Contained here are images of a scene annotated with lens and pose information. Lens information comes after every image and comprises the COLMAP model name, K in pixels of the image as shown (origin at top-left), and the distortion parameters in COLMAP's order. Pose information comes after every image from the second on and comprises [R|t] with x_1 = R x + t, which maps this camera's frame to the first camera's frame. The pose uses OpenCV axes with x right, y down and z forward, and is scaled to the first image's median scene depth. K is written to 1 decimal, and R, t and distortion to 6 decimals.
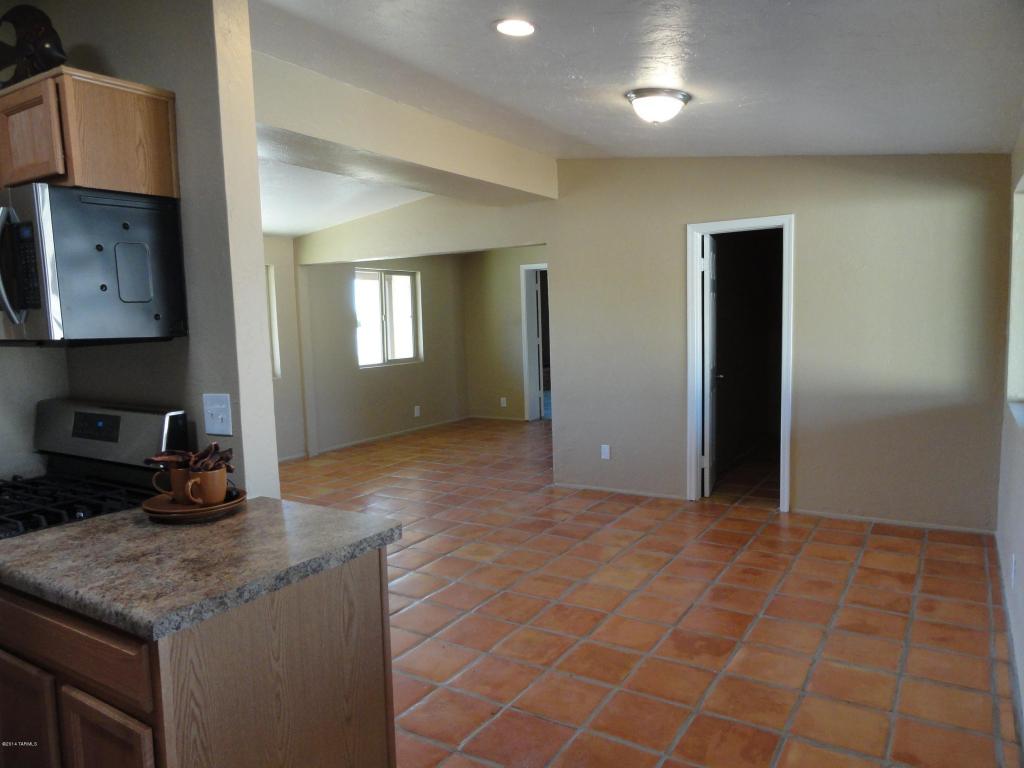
lens RADIAL K [[706.6, 0, 514.2], [0, 706.6, 384.4], [0, 0, 1]] dist [-0.010893, 0.007403]
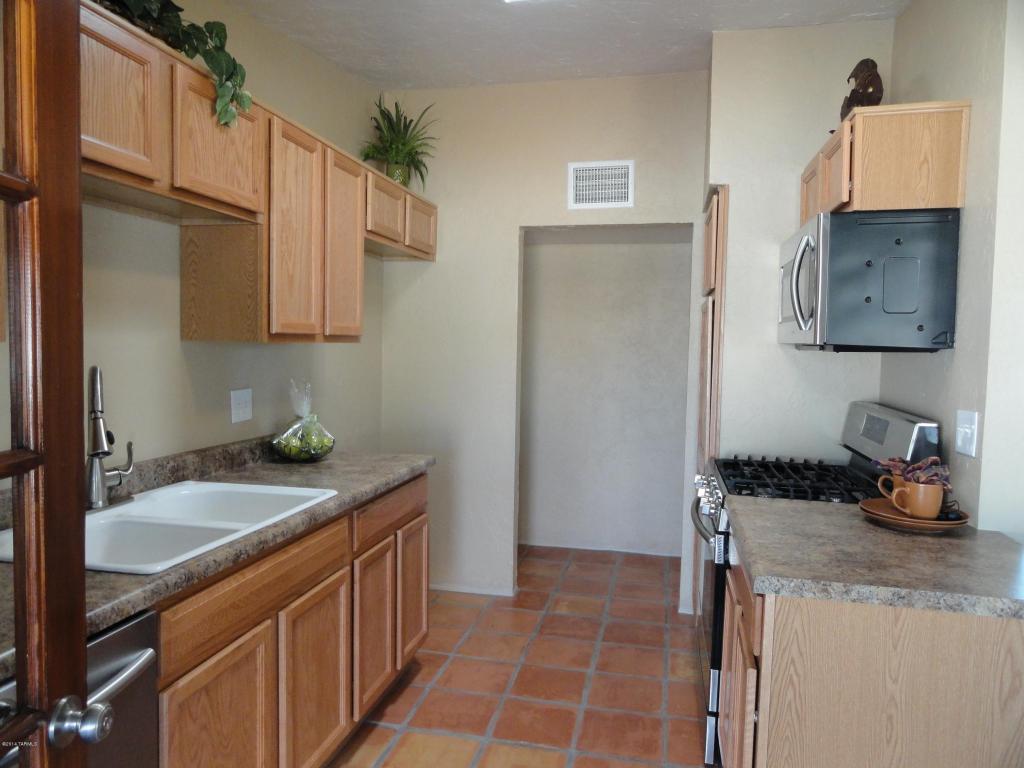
lens RADIAL K [[706.6, 0, 514.4], [0, 706.6, 384.2], [0, 0, 1]] dist [-0.010893, 0.007403]
pose [[0.333216, 0.090844, -0.938464, 0.346270], [-0.122156, 0.991118, 0.052567, 0.003796], [0.934904, 0.097123, 0.341354, 0.149979]]
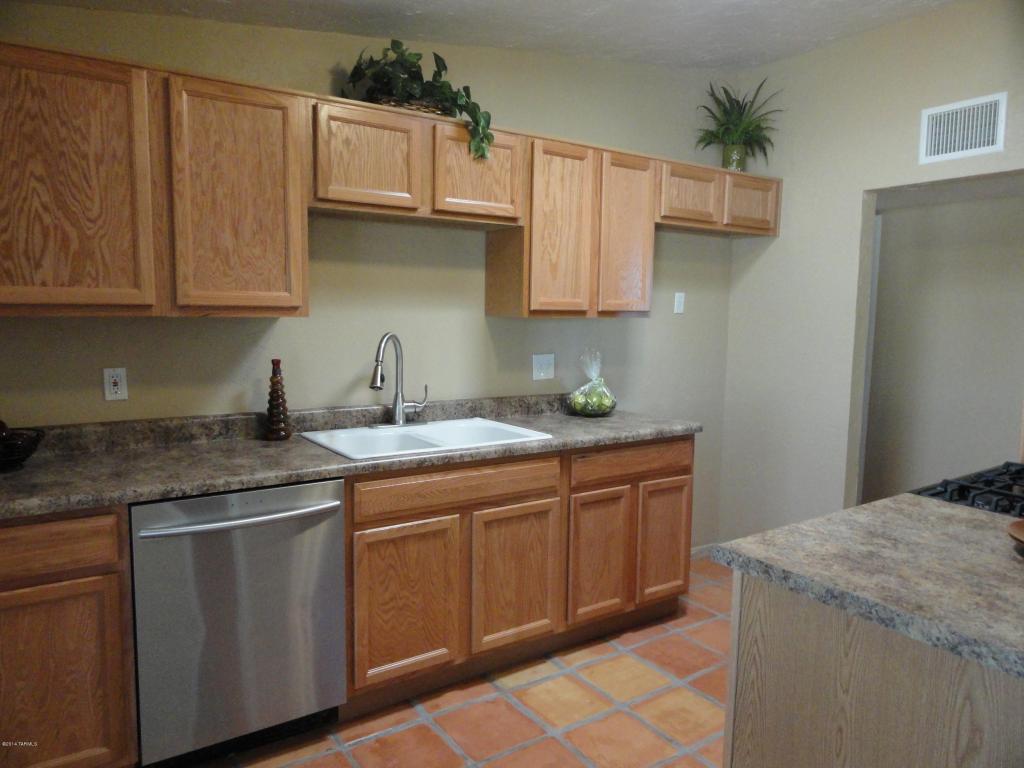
lens RADIAL K [[706.6, 0, 513.7], [0, 706.6, 383.2], [0, 0, 1]] dist [-0.010893, 0.007403]
pose [[-0.397499, 0.119235, -0.909823, 0.558401], [-0.093104, 0.981164, 0.169261, -0.088347], [0.912867, 0.151990, -0.378911, 0.883882]]
